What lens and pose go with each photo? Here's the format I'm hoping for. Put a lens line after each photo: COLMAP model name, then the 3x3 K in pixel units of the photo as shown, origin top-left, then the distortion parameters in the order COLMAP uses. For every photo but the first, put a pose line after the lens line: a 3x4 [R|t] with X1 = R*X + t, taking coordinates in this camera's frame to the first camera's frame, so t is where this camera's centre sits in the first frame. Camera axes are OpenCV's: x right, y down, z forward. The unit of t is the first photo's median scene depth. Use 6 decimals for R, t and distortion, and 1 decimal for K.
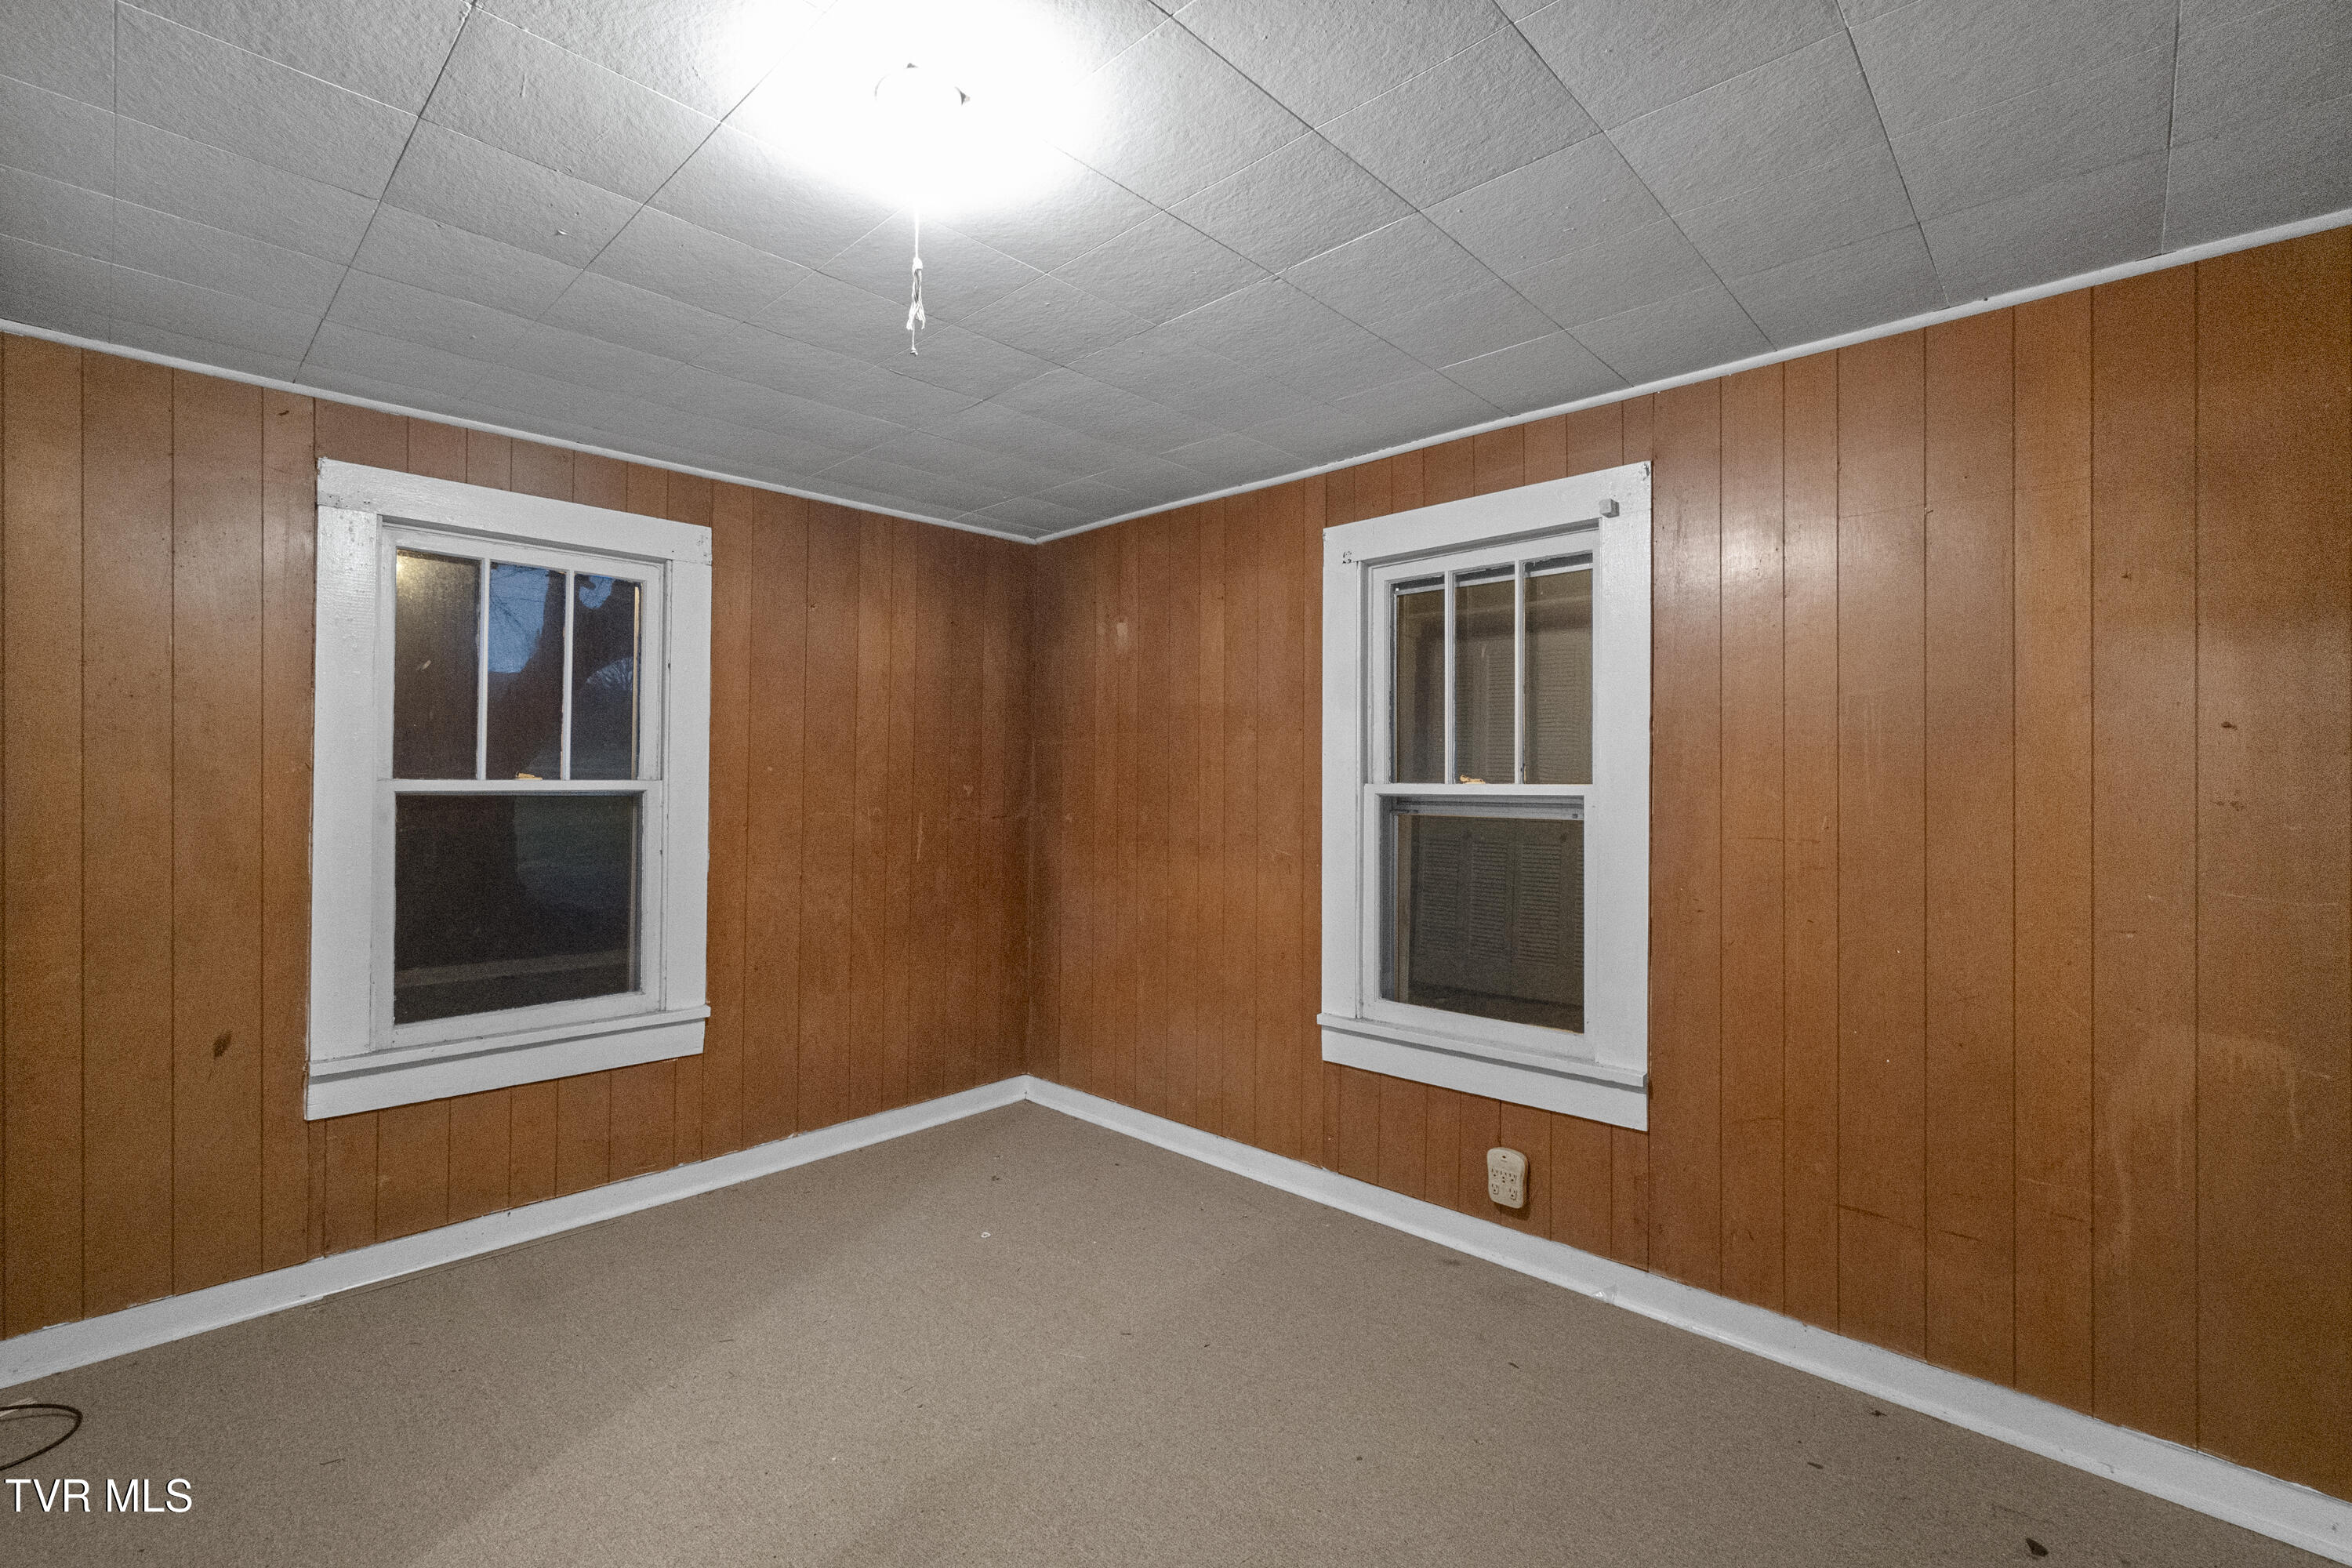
lens RADIAL K [[1016.2, 0, 1167.6], [0, 1016.2, 775.8], [0, 0, 1]] dist [0.000892, 0.000037]
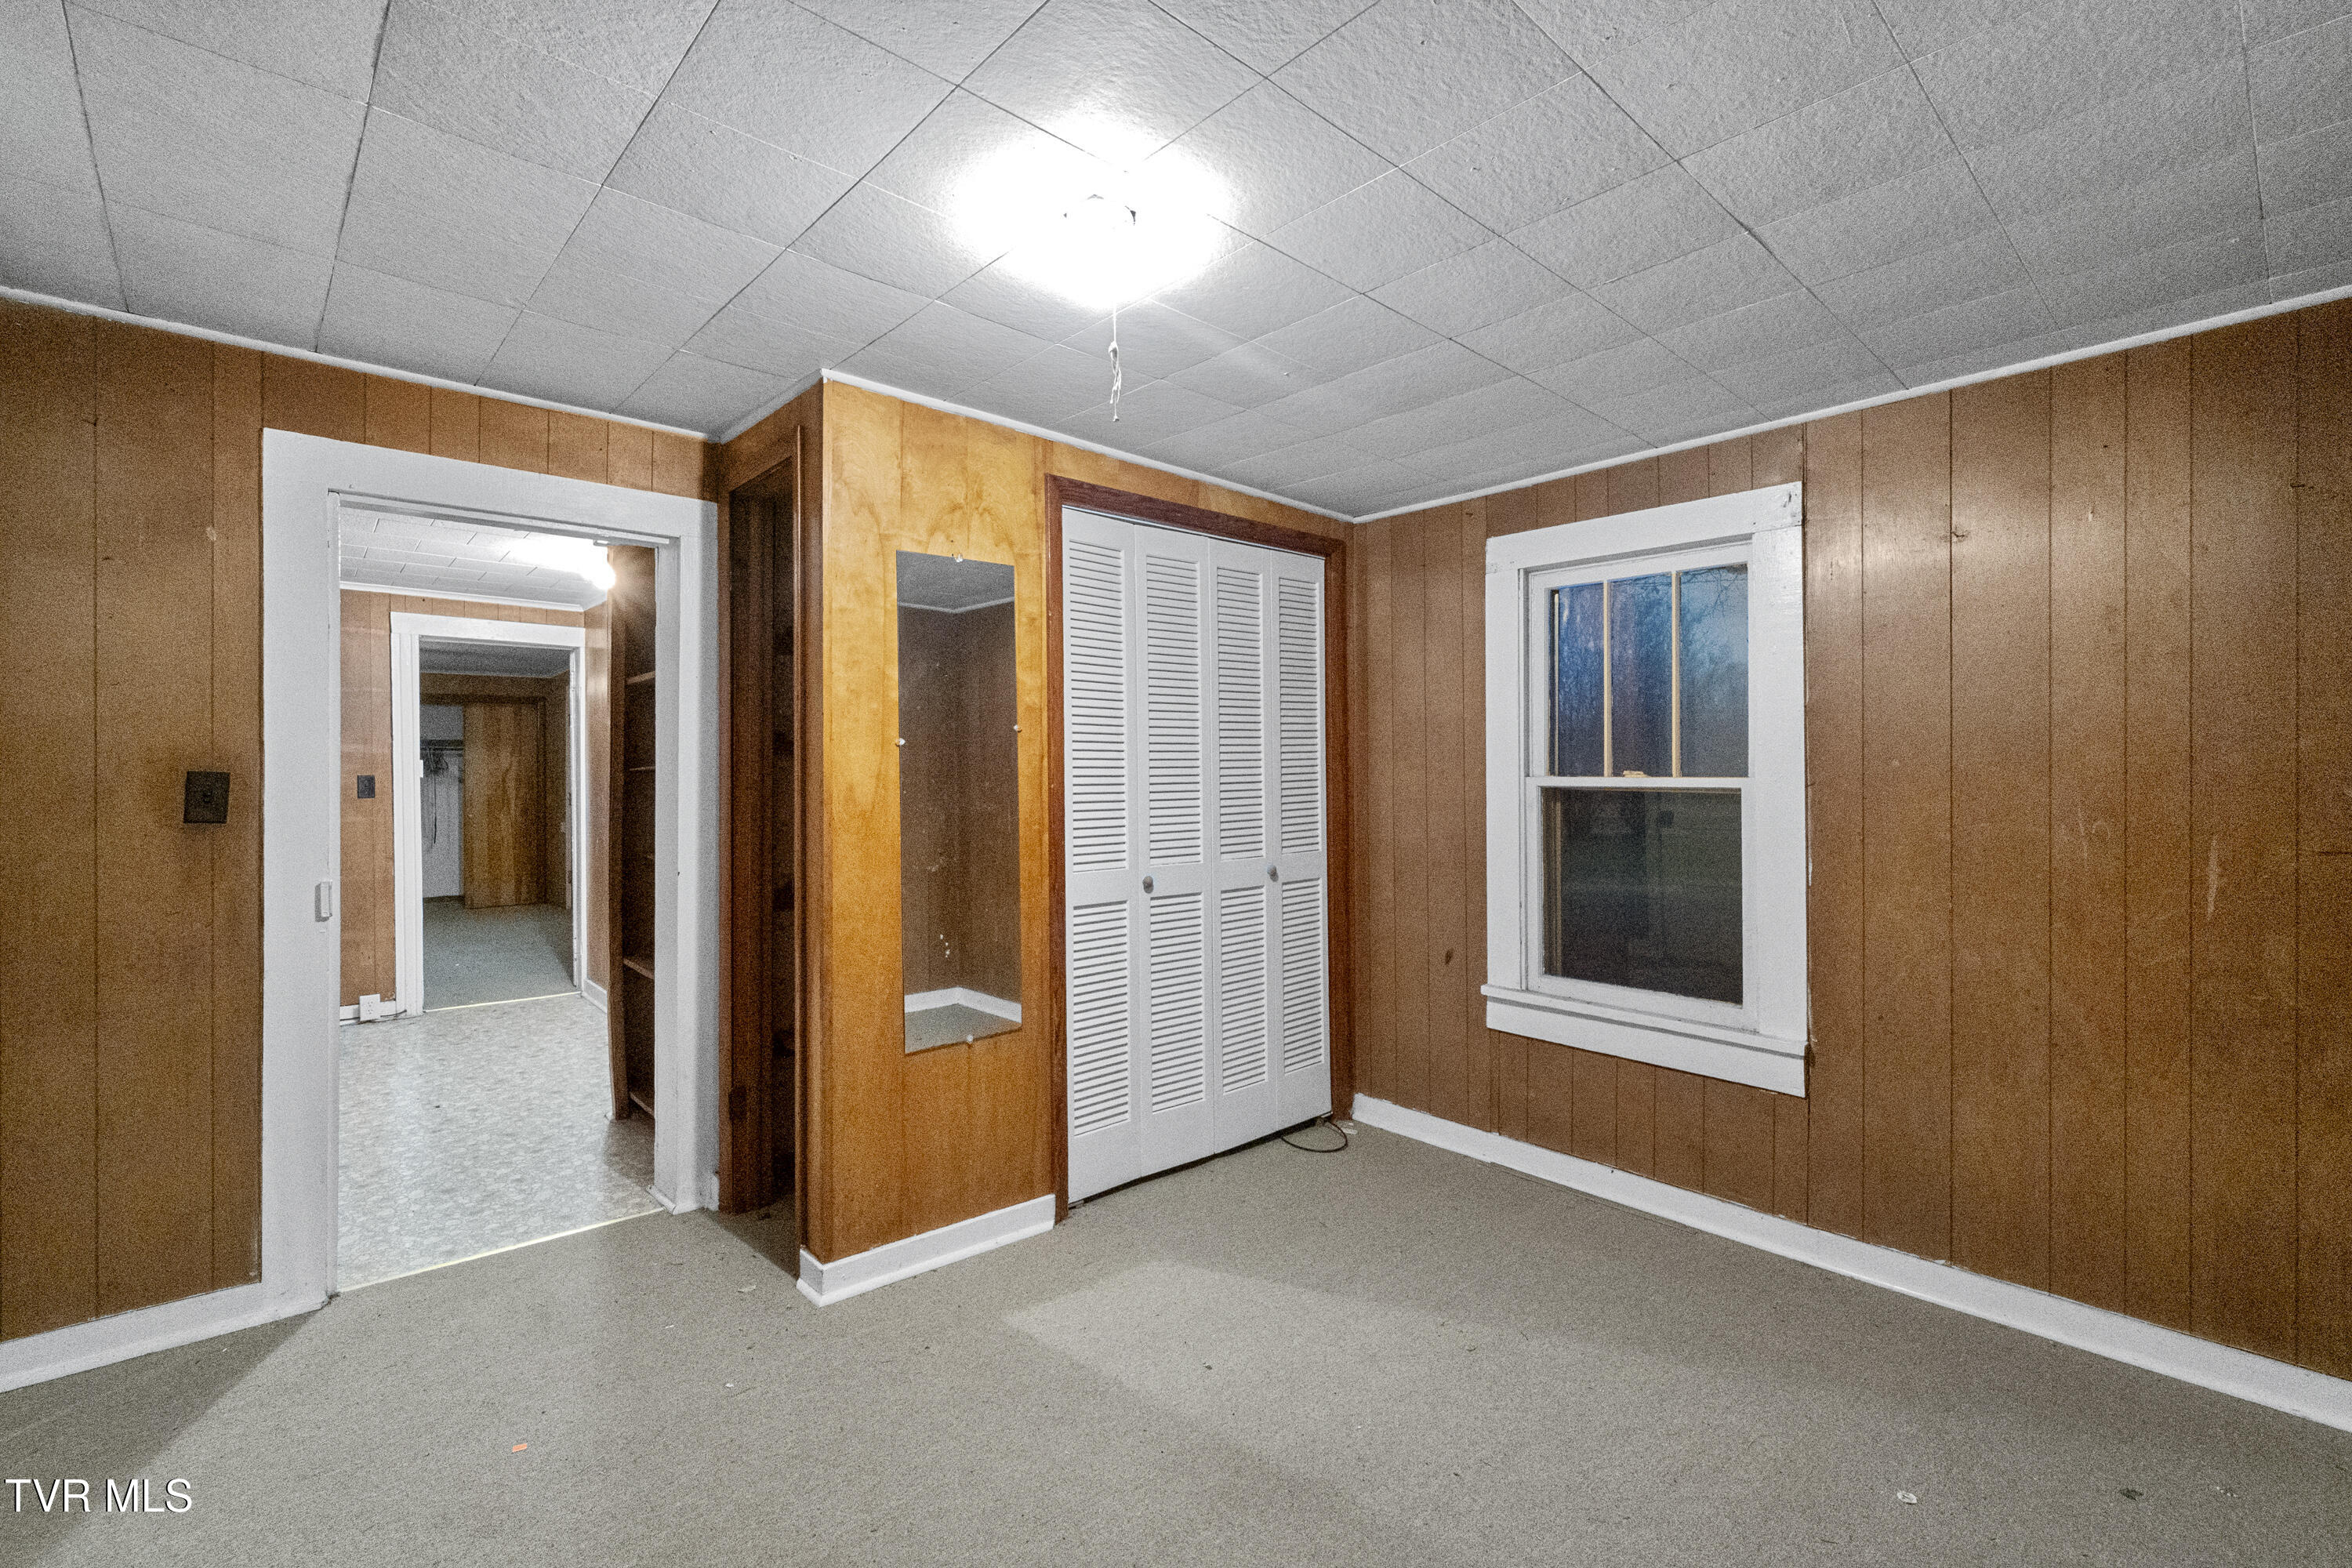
lens RADIAL K [[1030.4, 0, 1176.4], [0, 1030.4, 754.2], [0, 0, 1]] dist [-0.000915, -0.000133]
pose [[-0.067935, -0.025219, -0.997371, 0.473726], [0.000107, 0.999680, -0.025285, 0.007622], [0.997690, -0.001824, -0.067911, 0.566316]]
